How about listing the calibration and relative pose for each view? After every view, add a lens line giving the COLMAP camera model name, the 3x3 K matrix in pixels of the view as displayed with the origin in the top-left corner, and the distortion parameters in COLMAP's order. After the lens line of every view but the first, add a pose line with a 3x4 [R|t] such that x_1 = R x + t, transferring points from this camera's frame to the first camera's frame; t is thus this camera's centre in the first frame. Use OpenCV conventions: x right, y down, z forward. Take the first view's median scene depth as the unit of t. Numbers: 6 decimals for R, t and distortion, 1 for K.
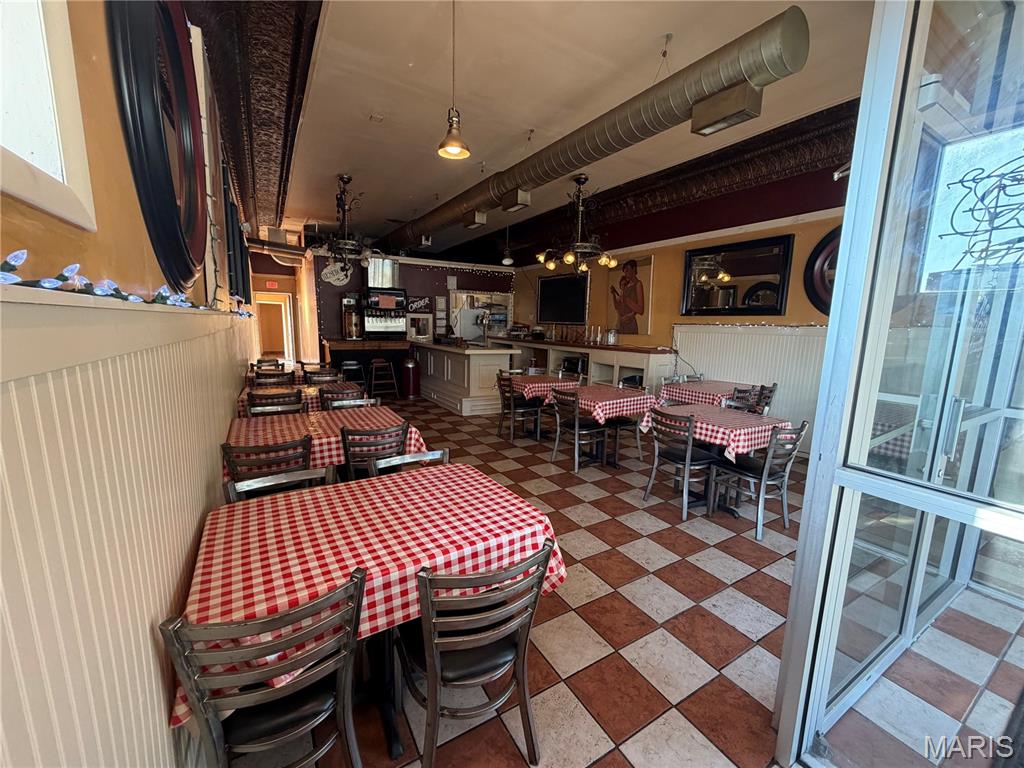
lens RADIAL K [[410.7, 0, 512.0], [0, 410.7, 384.0], [0, 0, 1]] dist [0.001152, 0.000155]
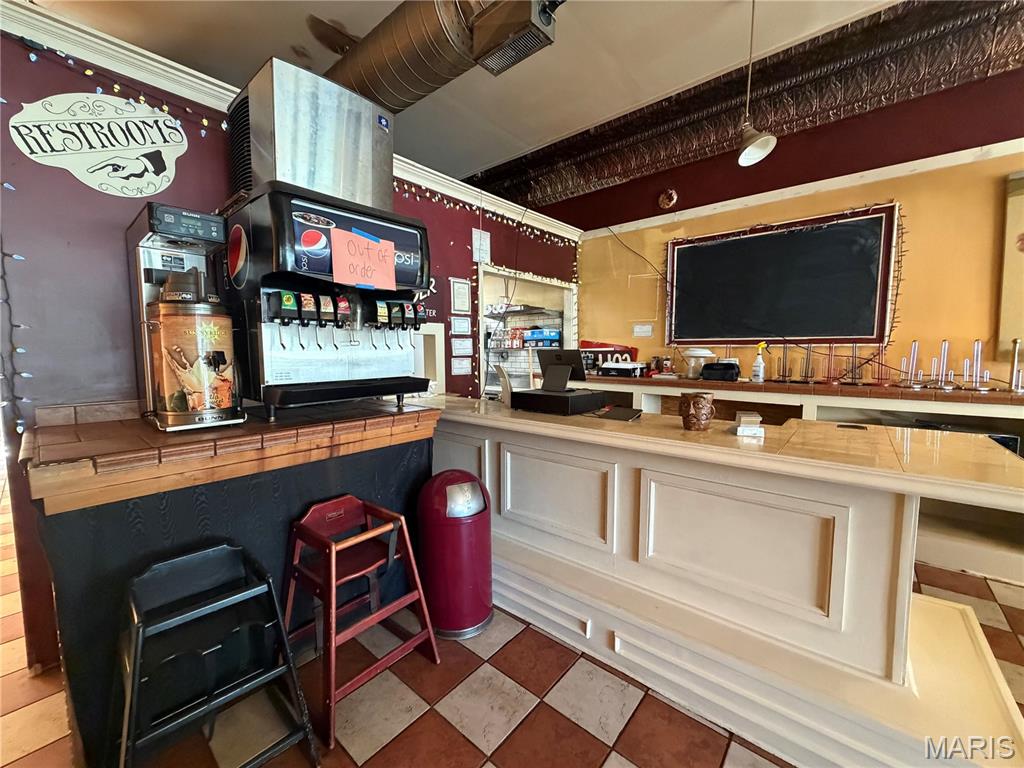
lens RADIAL K [[410.7, 0, 512.0], [0, 410.7, 384.0], [0, 0, 1]] dist [0.001152, 0.000155]
pose [[0.946743, -0.052254, 0.317721, -0.267531], [0.072688, 0.995956, -0.052795, -0.095999], [-0.313677, 0.073078, 0.946713, 0.661945]]
